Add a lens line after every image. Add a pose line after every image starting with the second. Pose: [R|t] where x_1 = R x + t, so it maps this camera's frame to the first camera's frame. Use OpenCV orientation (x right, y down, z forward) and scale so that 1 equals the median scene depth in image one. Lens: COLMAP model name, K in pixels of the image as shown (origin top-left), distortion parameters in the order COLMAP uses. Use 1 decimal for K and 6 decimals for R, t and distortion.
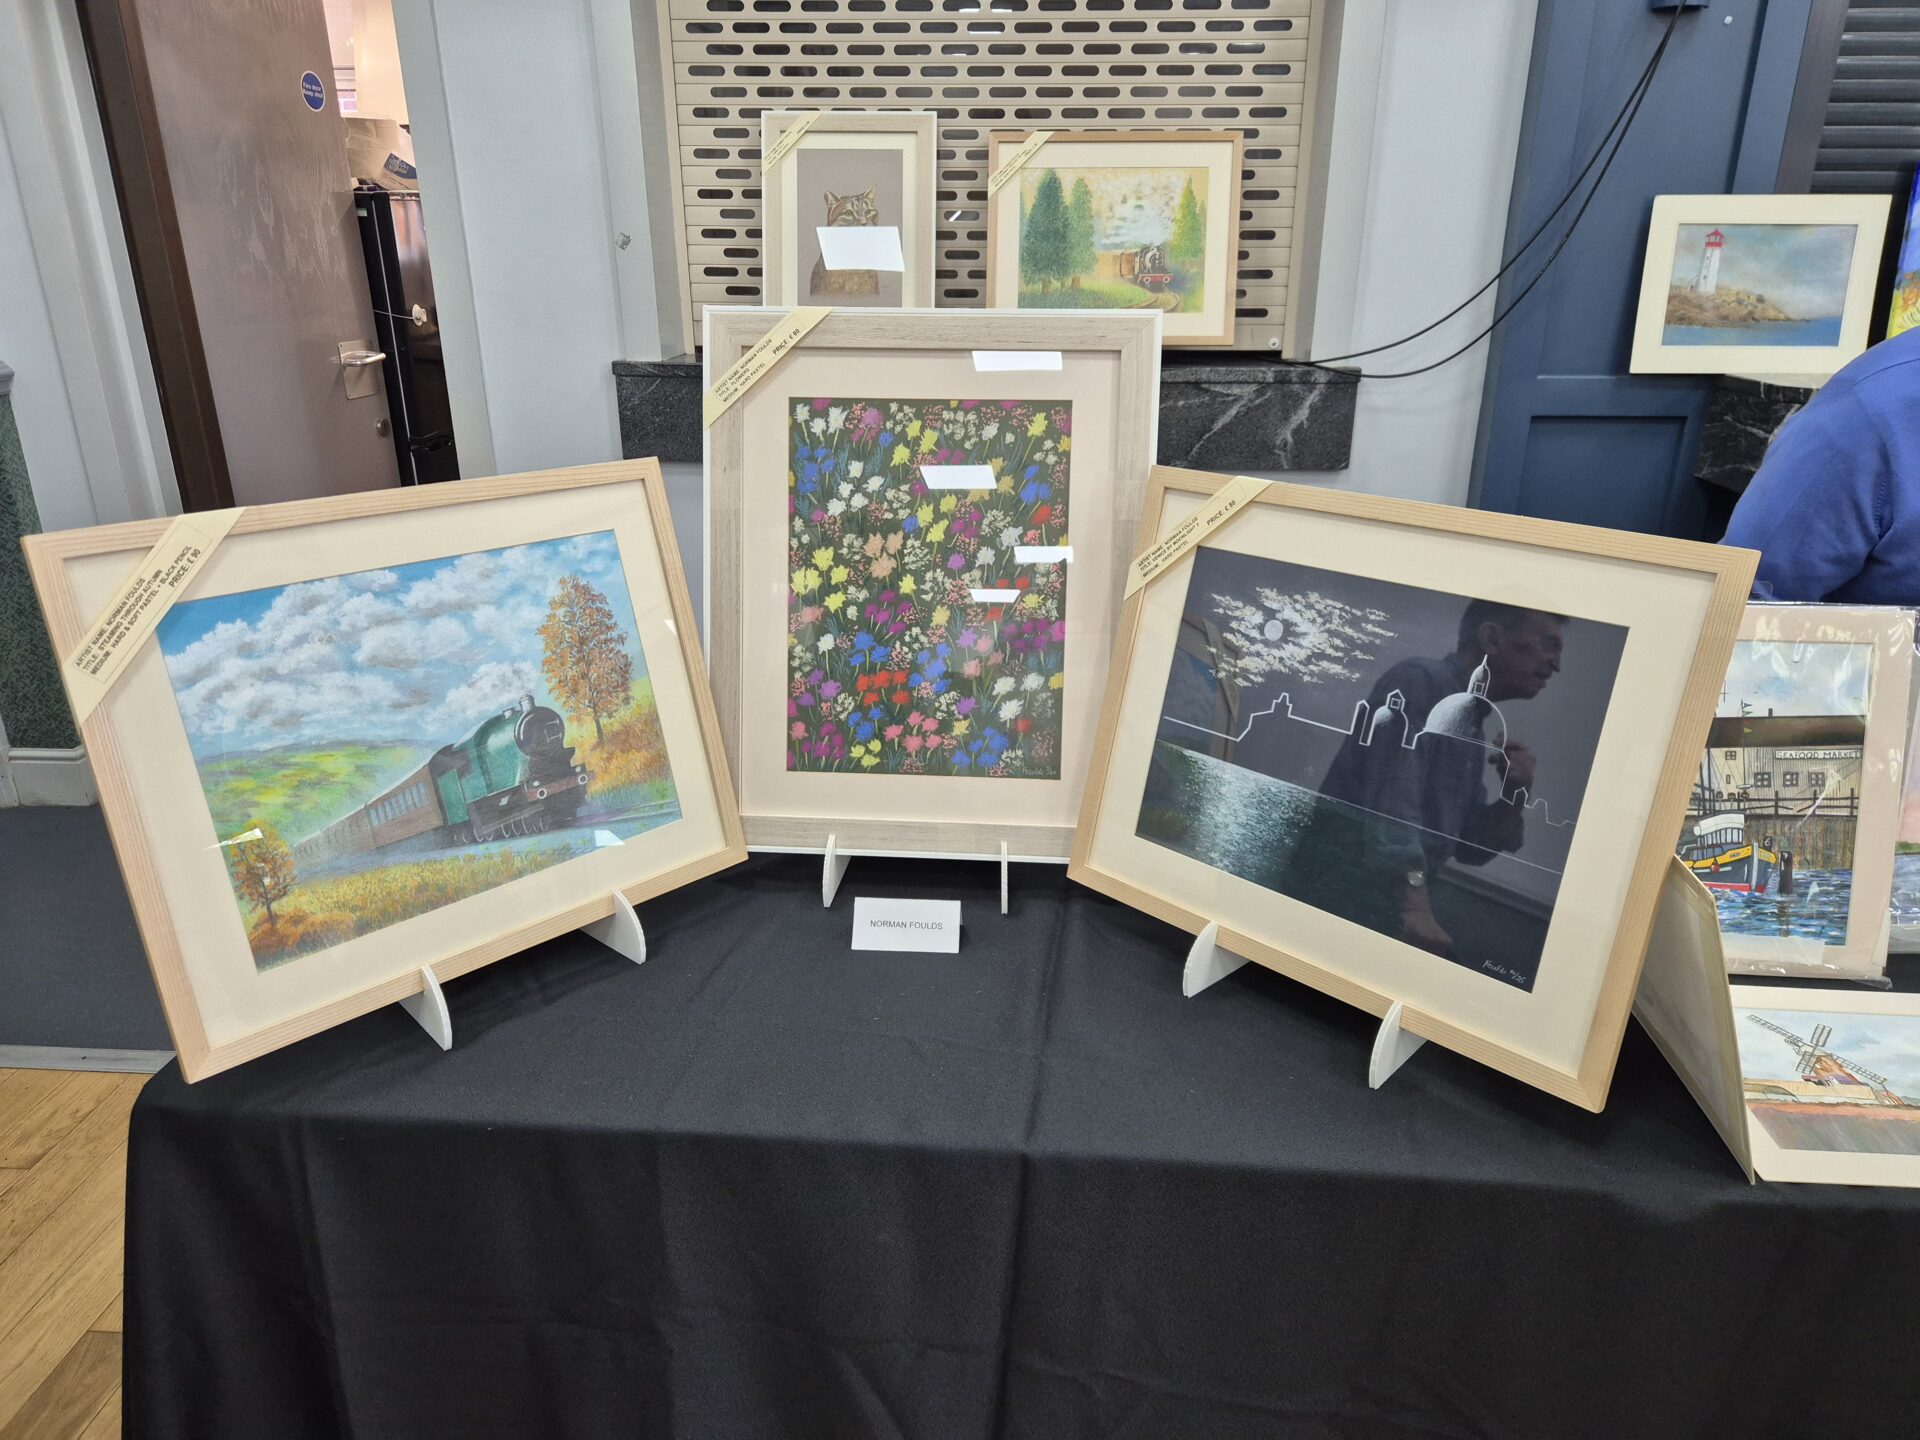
lens RADIAL K [[1284.7, 0, 955.8], [0, 1284.7, 719.4], [0, 0, 1]] dist [0.046777, -0.029746]
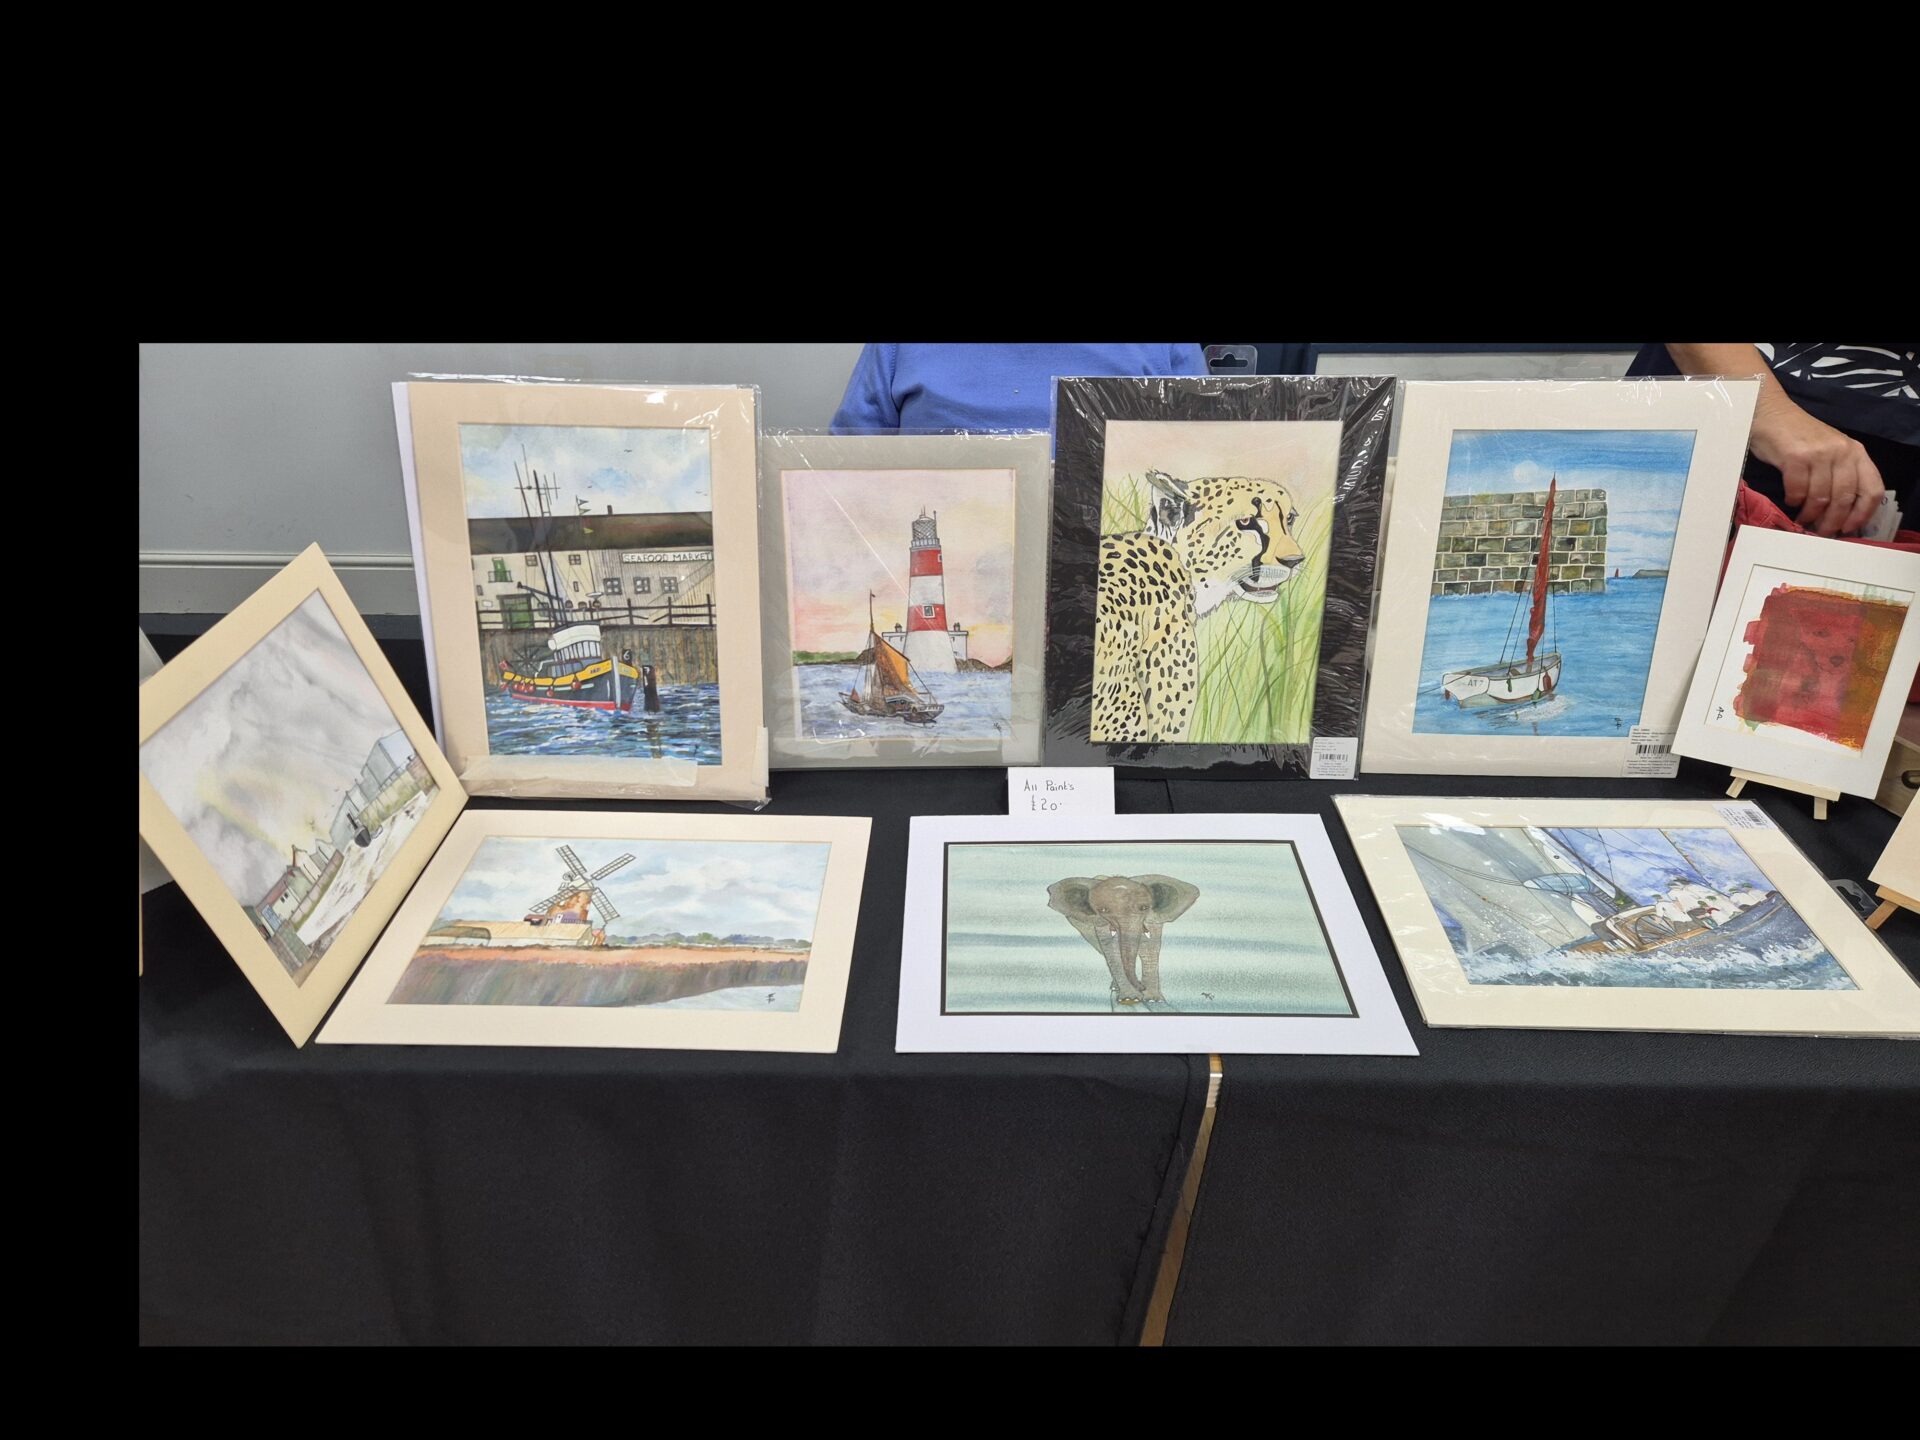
lens RADIAL K [[1284.7, 0, 964.0], [0, 1284.7, 723.4], [0, 0, 1]] dist [0.046777, -0.029746]
pose [[0.998995, -0.024319, 0.037645, 0.819146], [0.017338, 0.984283, 0.175747, -0.012350], [-0.041327, -0.174918, 0.983715, 0.104653]]
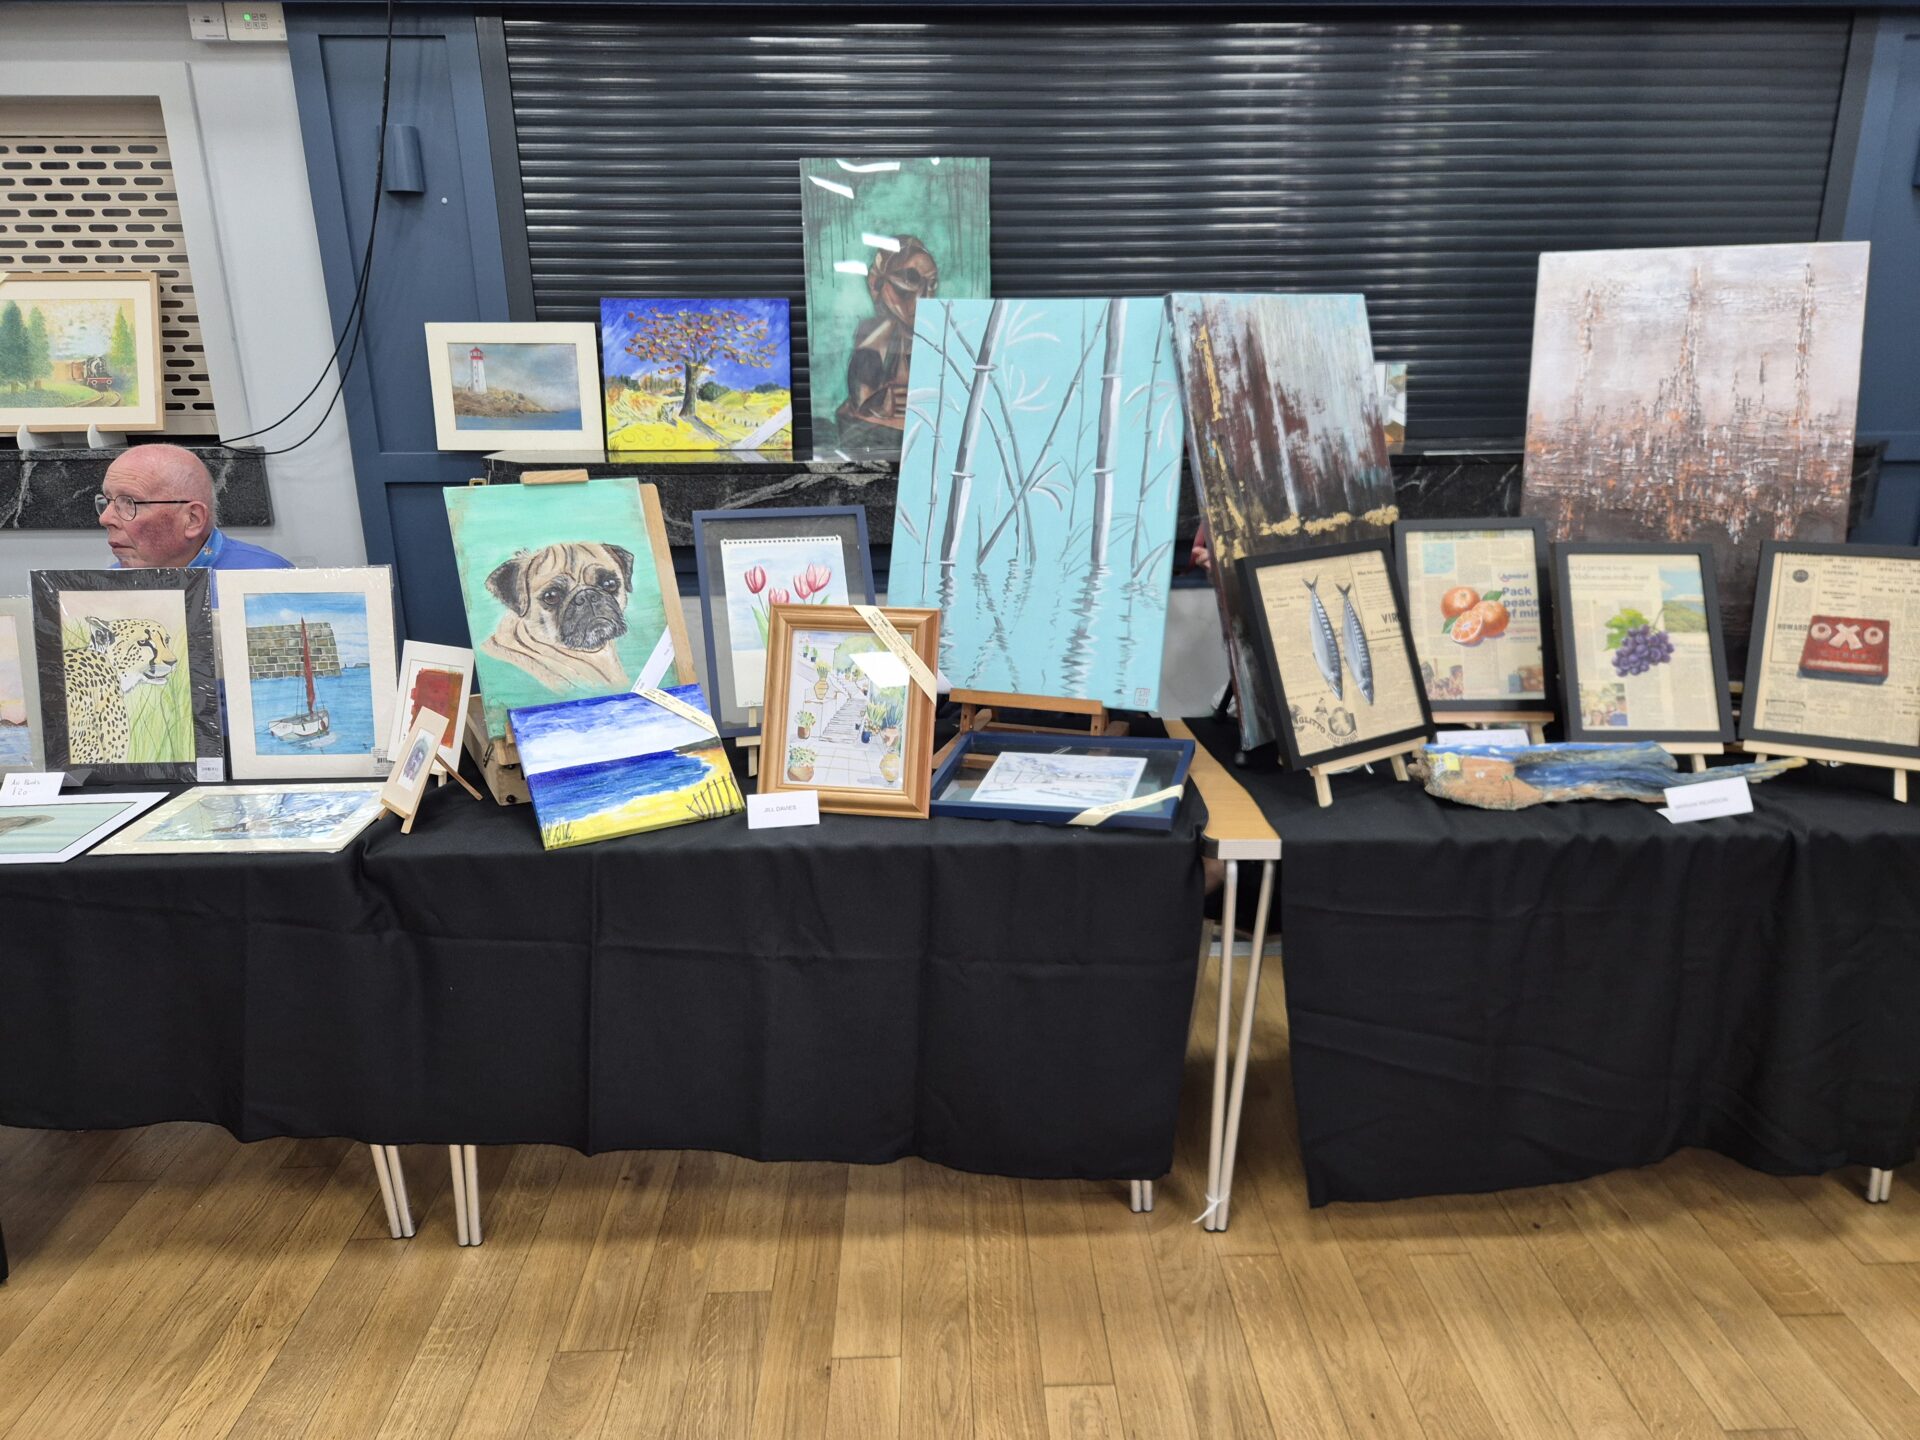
lens RADIAL K [[1284.7, 0, 963.8], [0, 1284.7, 726.9], [0, 0, 1]] dist [0.046777, -0.029746]
pose [[0.995439, -0.037708, 0.087629, 1.937281], [0.043070, 0.997261, -0.060130, 0.263664], [-0.085121, 0.063630, 0.994337, -0.774981]]
